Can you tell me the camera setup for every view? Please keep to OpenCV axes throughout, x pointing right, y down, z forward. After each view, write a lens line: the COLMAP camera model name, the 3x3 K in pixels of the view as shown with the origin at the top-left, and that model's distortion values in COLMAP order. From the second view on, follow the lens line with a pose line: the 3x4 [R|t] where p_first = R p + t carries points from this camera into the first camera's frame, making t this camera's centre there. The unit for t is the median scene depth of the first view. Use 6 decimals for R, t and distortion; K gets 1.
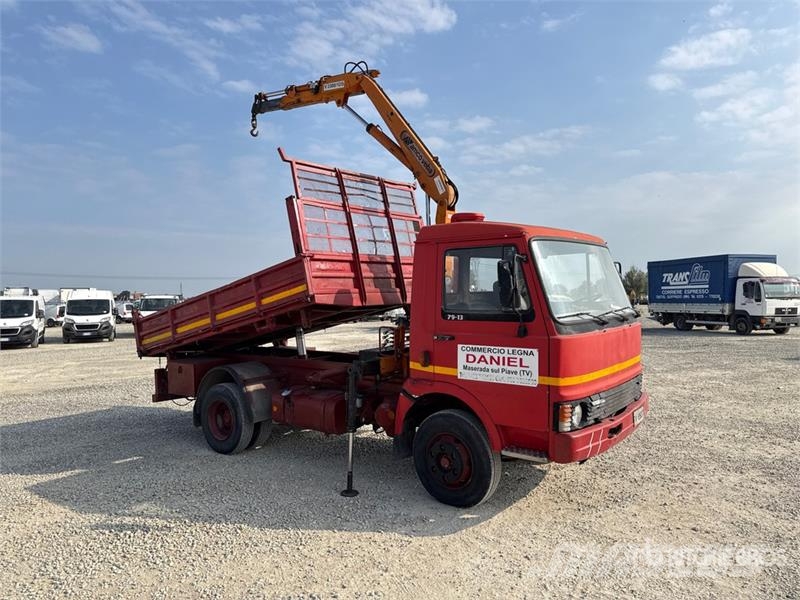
lens RADIAL K [[566.4, 0, 397.9], [0, 566.4, 294.9], [0, 0, 1]] dist [0.098475, -0.171813]
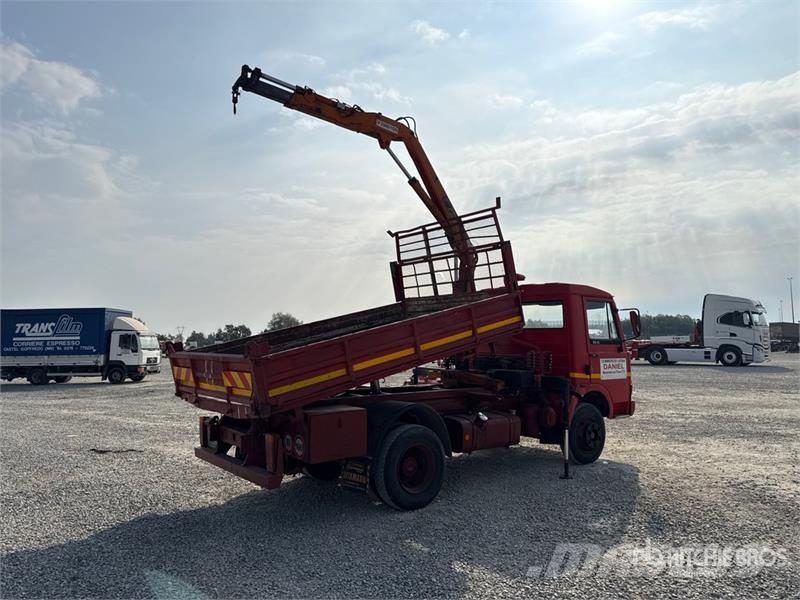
lens RADIAL K [[566.4, 0, 397.9], [0, 566.4, 294.9], [0, 0, 1]] dist [0.098475, -0.171813]
pose [[0.237371, 0.090327, 0.967210, -0.327997], [0.007978, 0.995453, -0.094922, 0.010422], [-0.971386, 0.030248, 0.235571, 0.228047]]
